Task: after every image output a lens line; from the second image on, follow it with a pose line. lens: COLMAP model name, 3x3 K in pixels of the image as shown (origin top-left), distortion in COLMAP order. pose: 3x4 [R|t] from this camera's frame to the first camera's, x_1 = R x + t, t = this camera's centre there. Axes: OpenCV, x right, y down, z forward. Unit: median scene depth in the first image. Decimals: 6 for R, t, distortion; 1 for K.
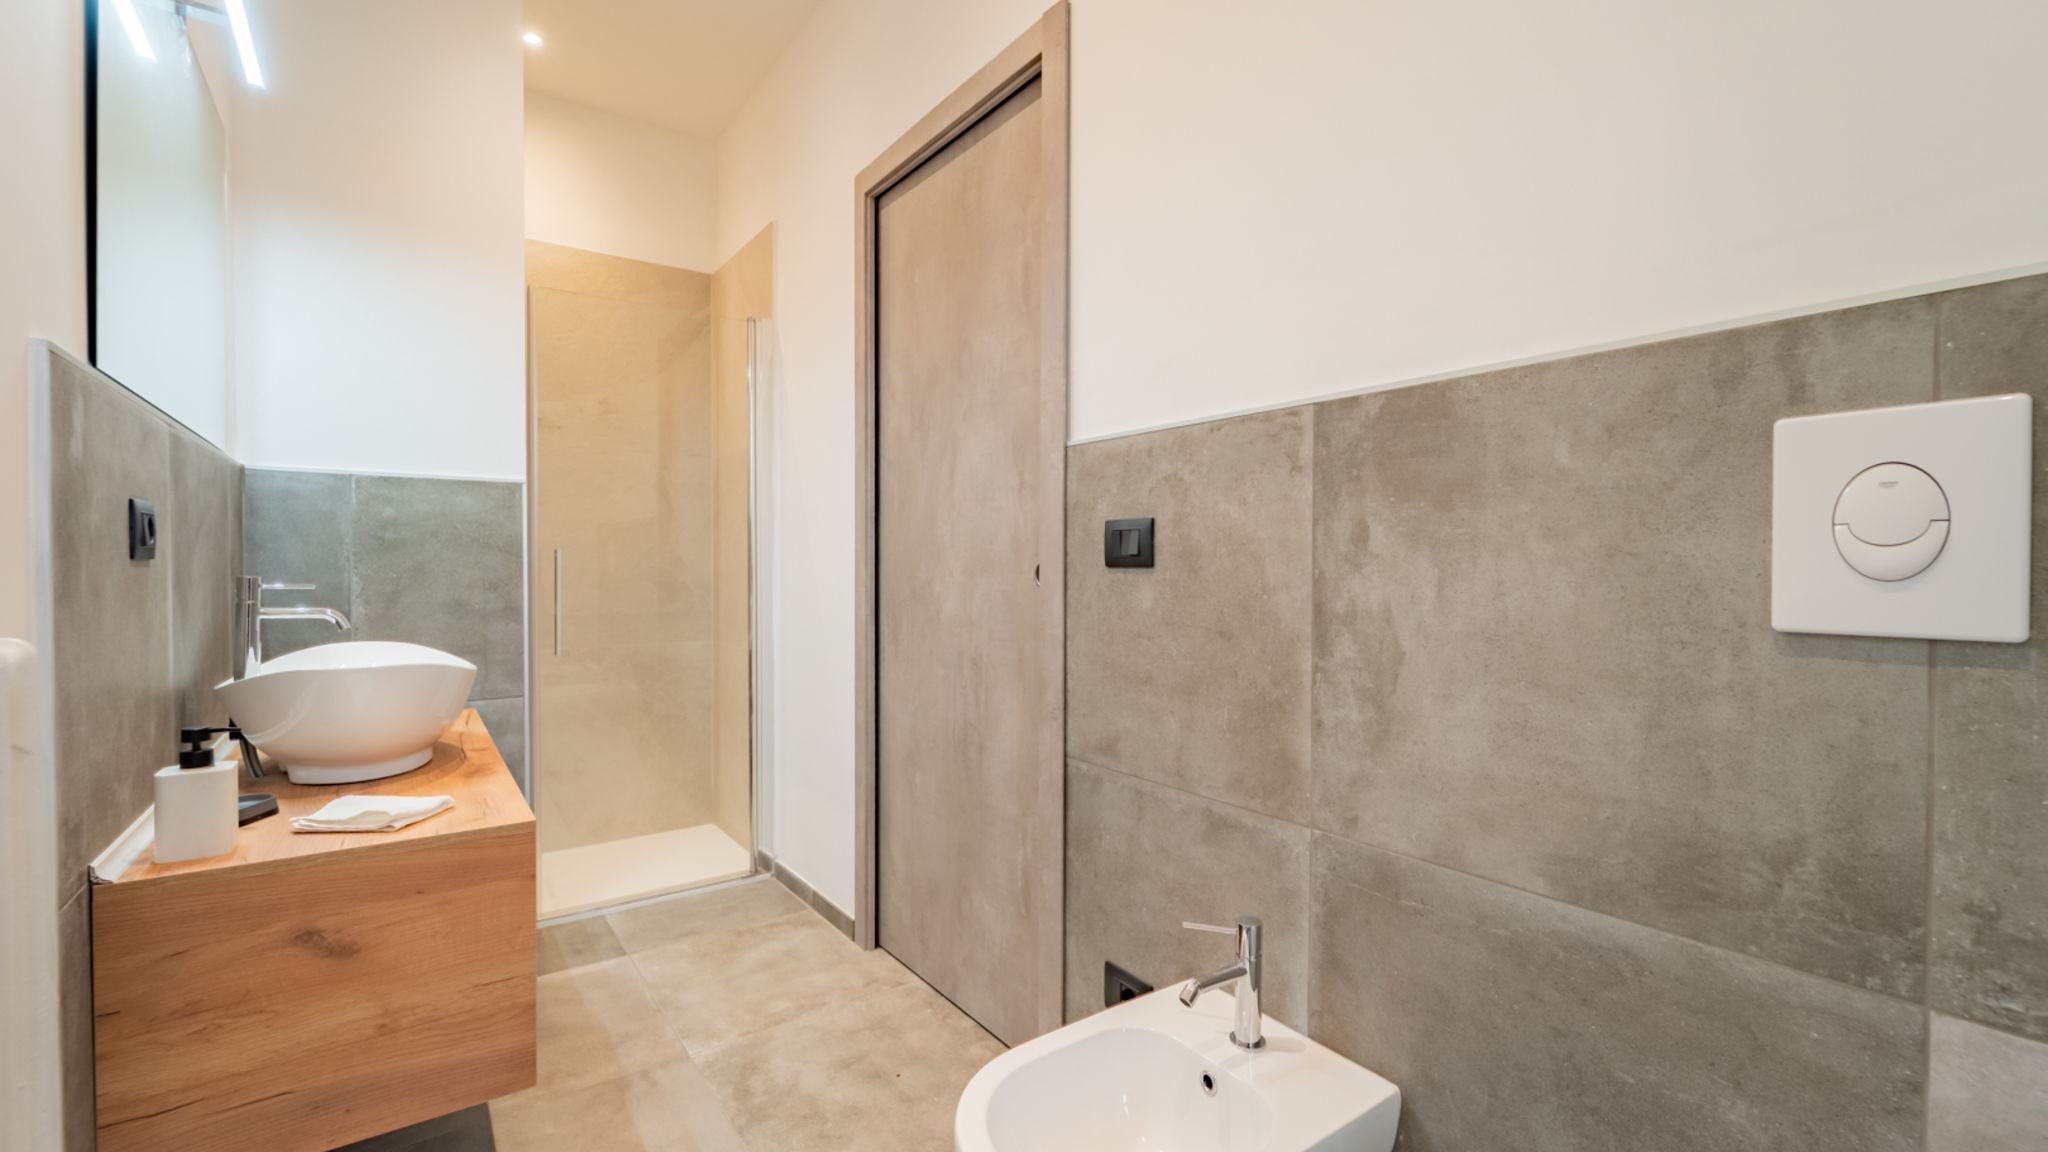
lens RADIAL K [[831.4, 0, 1019.8], [0, 831.4, 567.2], [0, 0, 1]] dist [-0.000764, -0.000576]
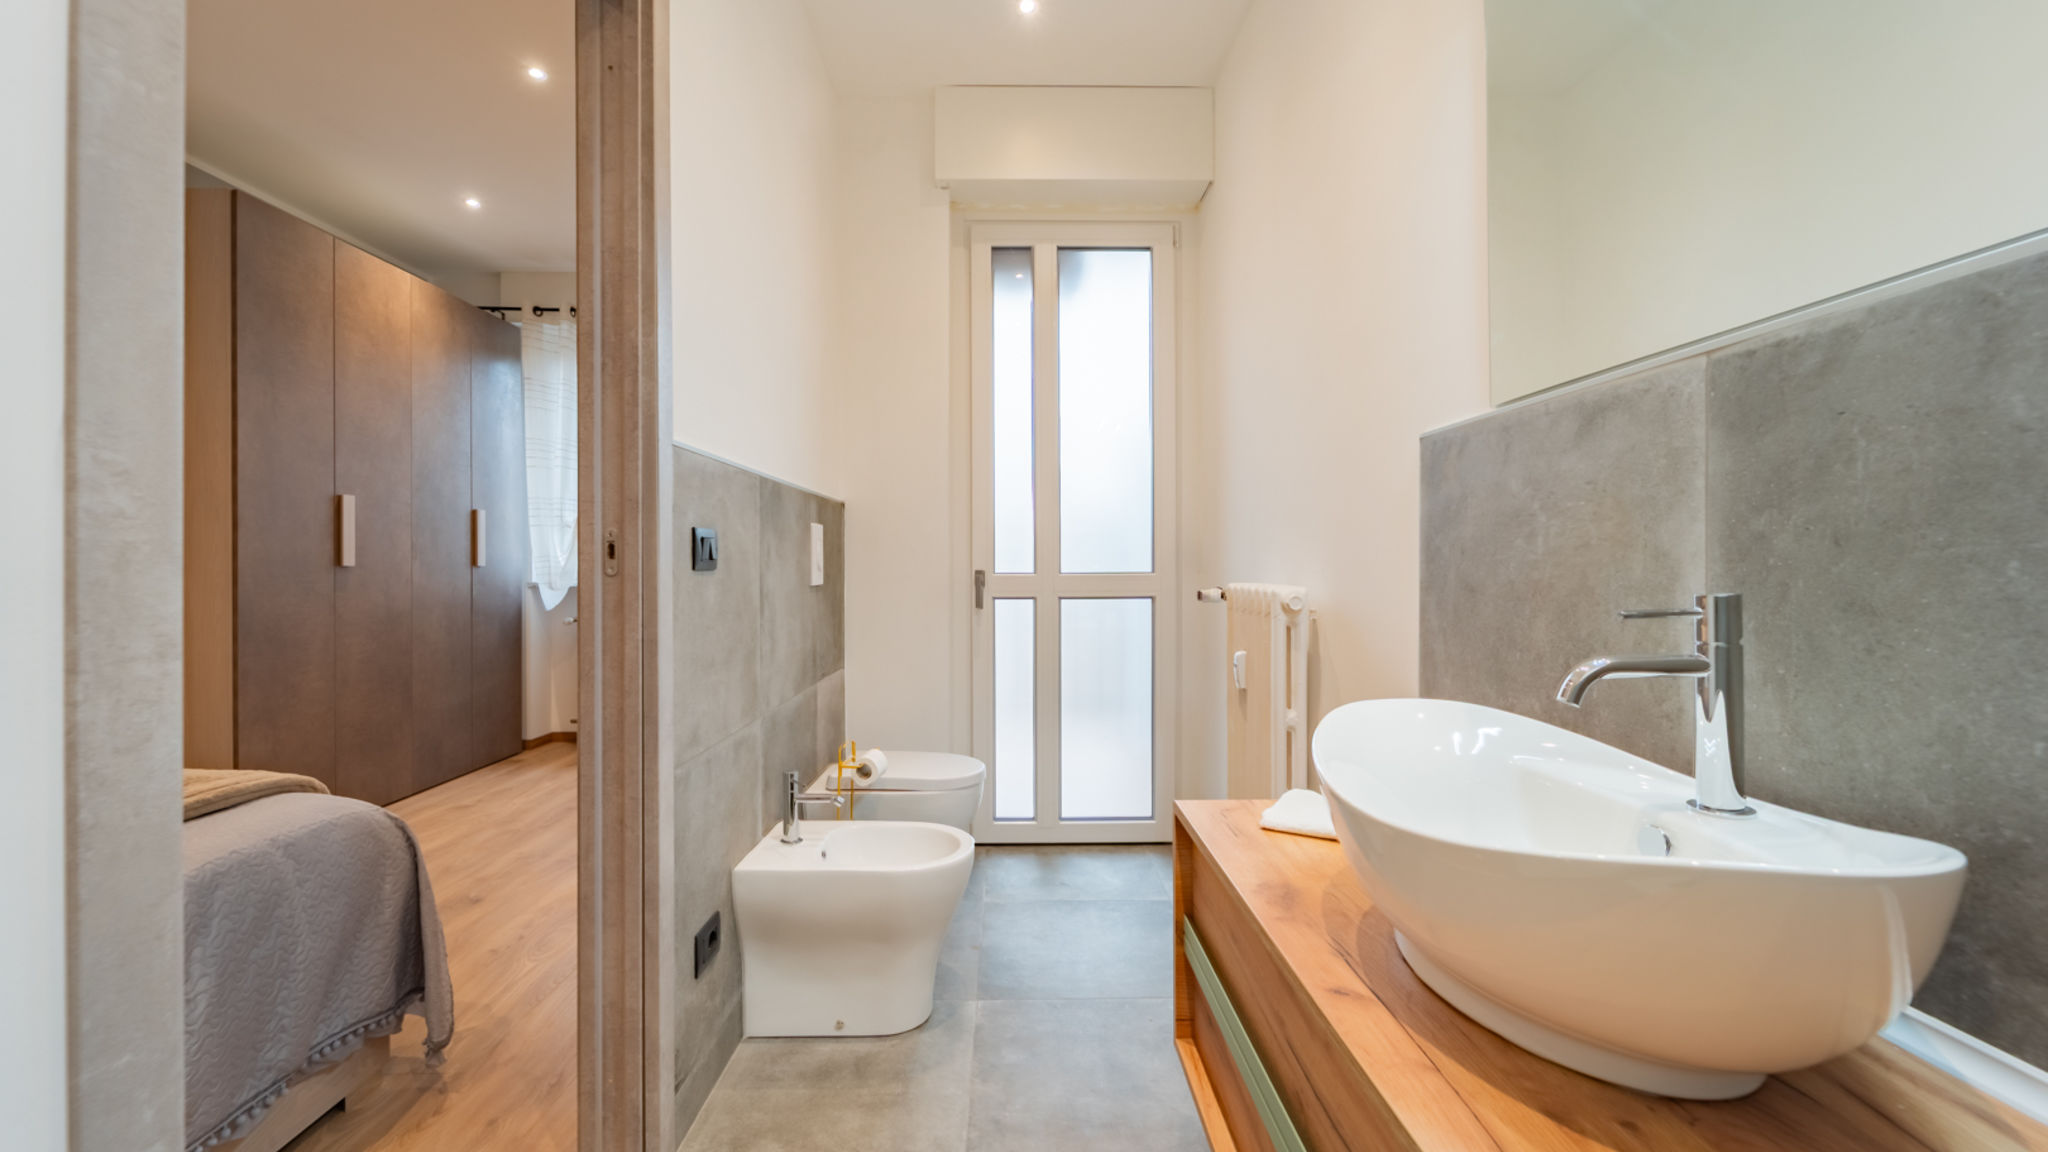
lens RADIAL K [[831.4, 0, 1019.8], [0, 831.4, 567.2], [0, 0, 1]] dist [-0.000764, -0.000576]
pose [[-0.811642, 0.001726, 0.584152, -0.965989], [0.007595, 0.999942, 0.007598, -0.009970], [-0.584106, 0.010604, -0.811608, 1.815171]]
